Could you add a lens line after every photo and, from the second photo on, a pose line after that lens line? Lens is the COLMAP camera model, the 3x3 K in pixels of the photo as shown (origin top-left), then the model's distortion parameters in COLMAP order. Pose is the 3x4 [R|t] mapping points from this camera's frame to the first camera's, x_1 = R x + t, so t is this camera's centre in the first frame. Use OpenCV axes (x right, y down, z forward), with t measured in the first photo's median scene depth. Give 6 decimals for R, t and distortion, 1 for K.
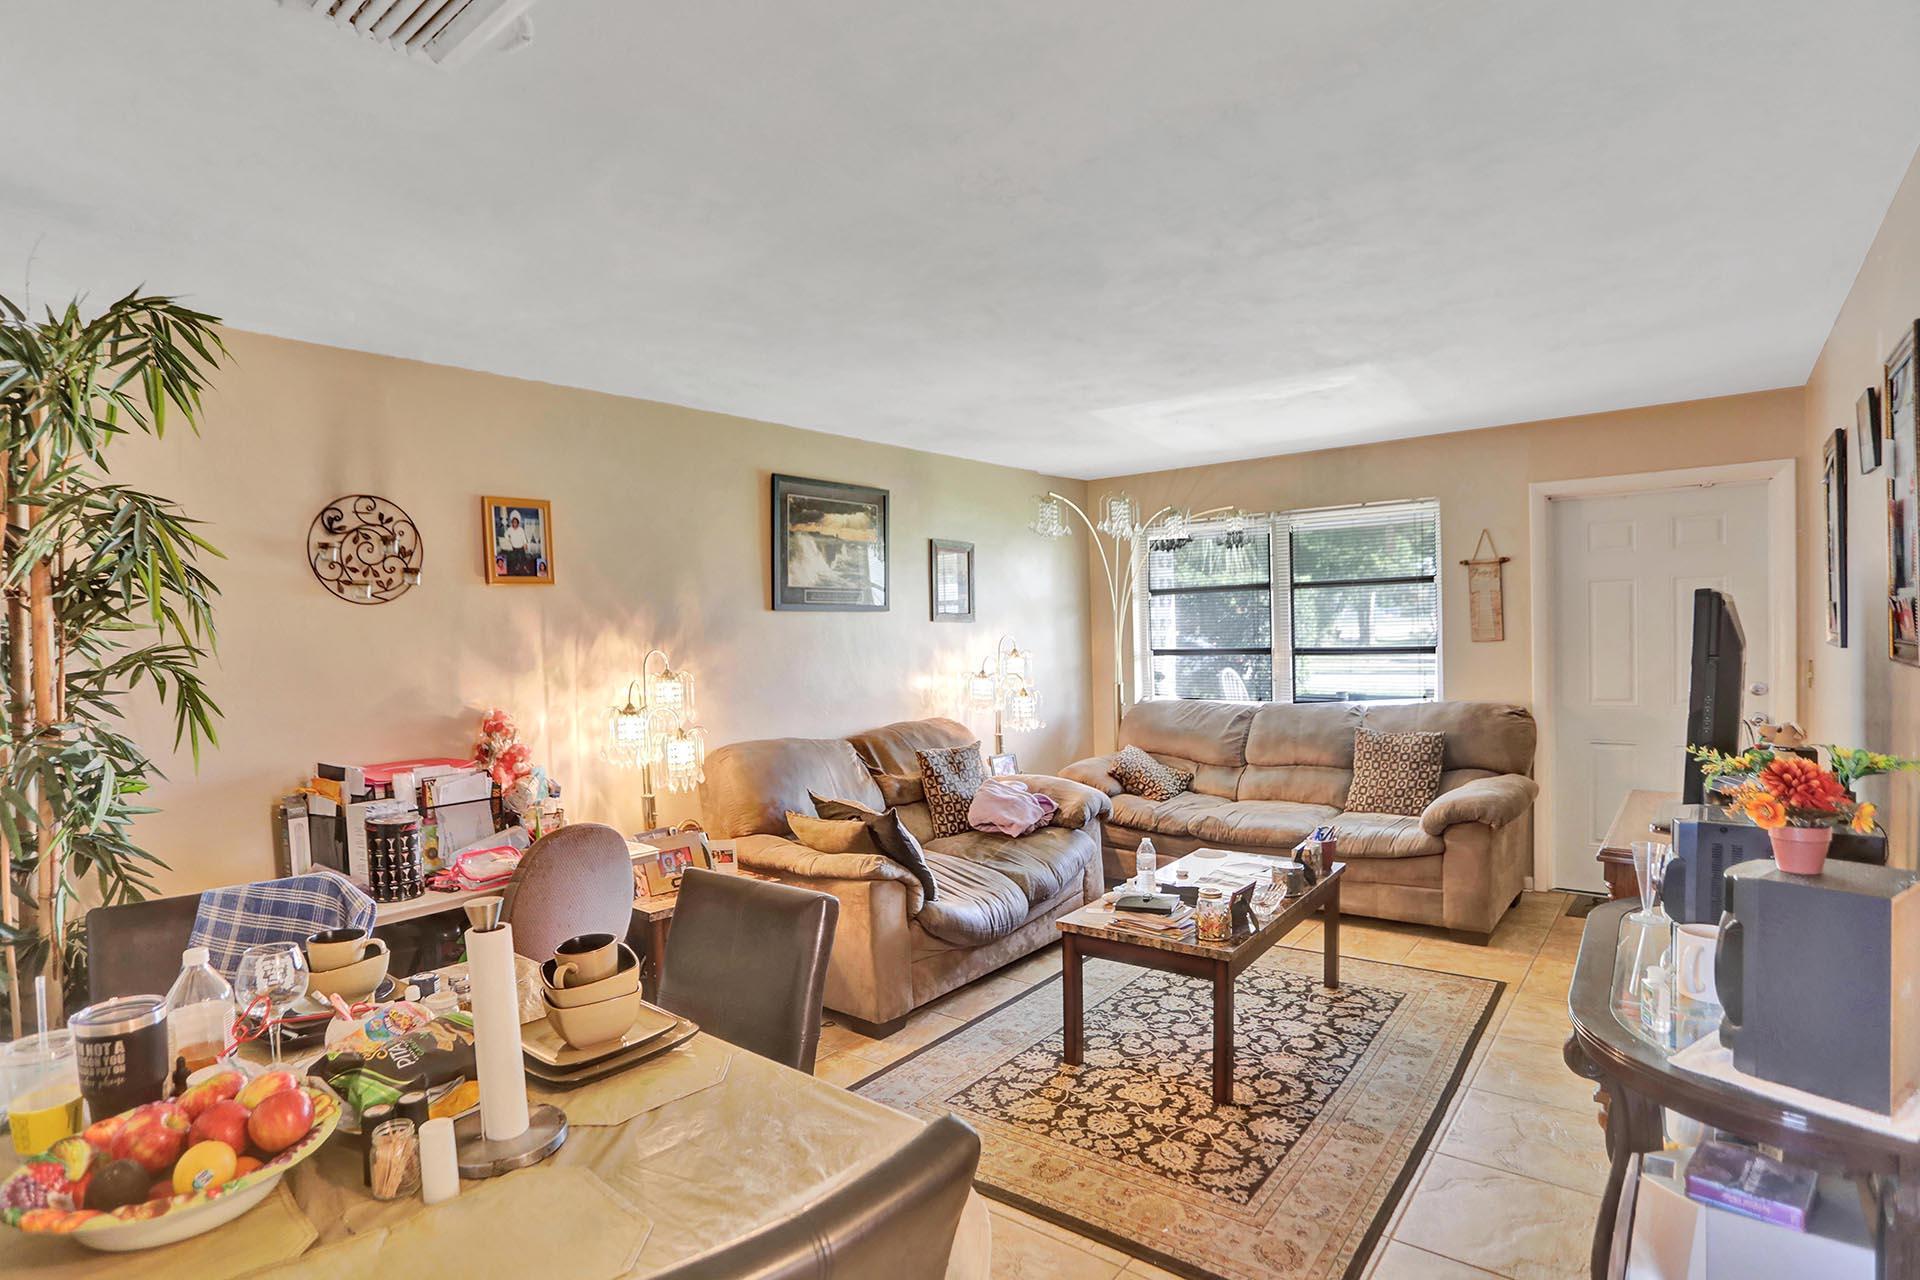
lens RADIAL K [[959.9, 0, 926.0], [0, 959.9, 656.4], [0, 0, 1]] dist [-0.058993, 0.018594]
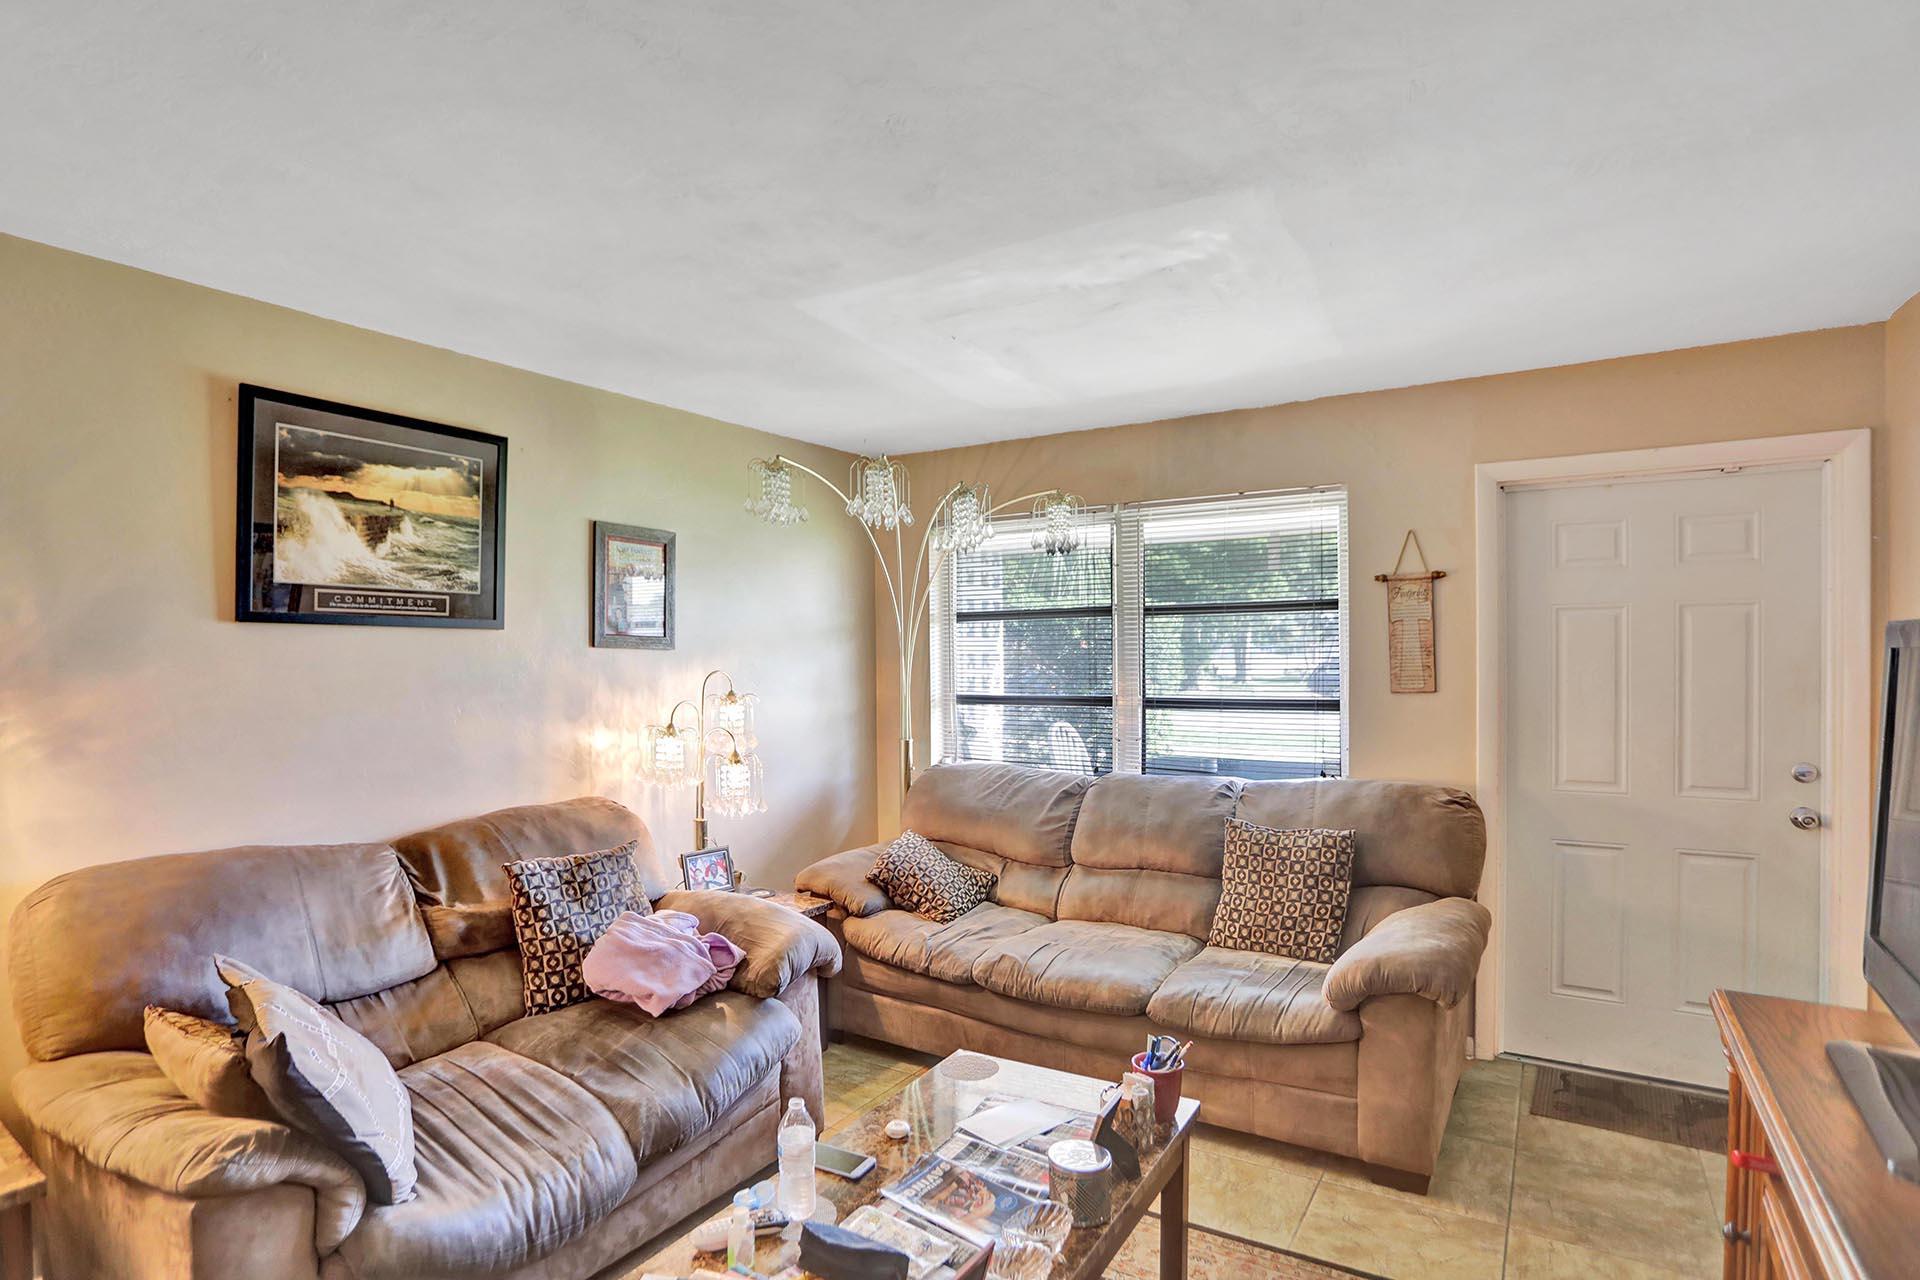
lens RADIAL K [[959.9, 0, 908.0], [0, 959.9, 660.3], [0, 0, 1]] dist [-0.058993, 0.018594]
pose [[0.994976, 0.020824, 0.097926, 0.181220], [-0.018353, 0.999492, -0.026067, -0.017212], [-0.098419, 0.024139, 0.994852, 0.392761]]
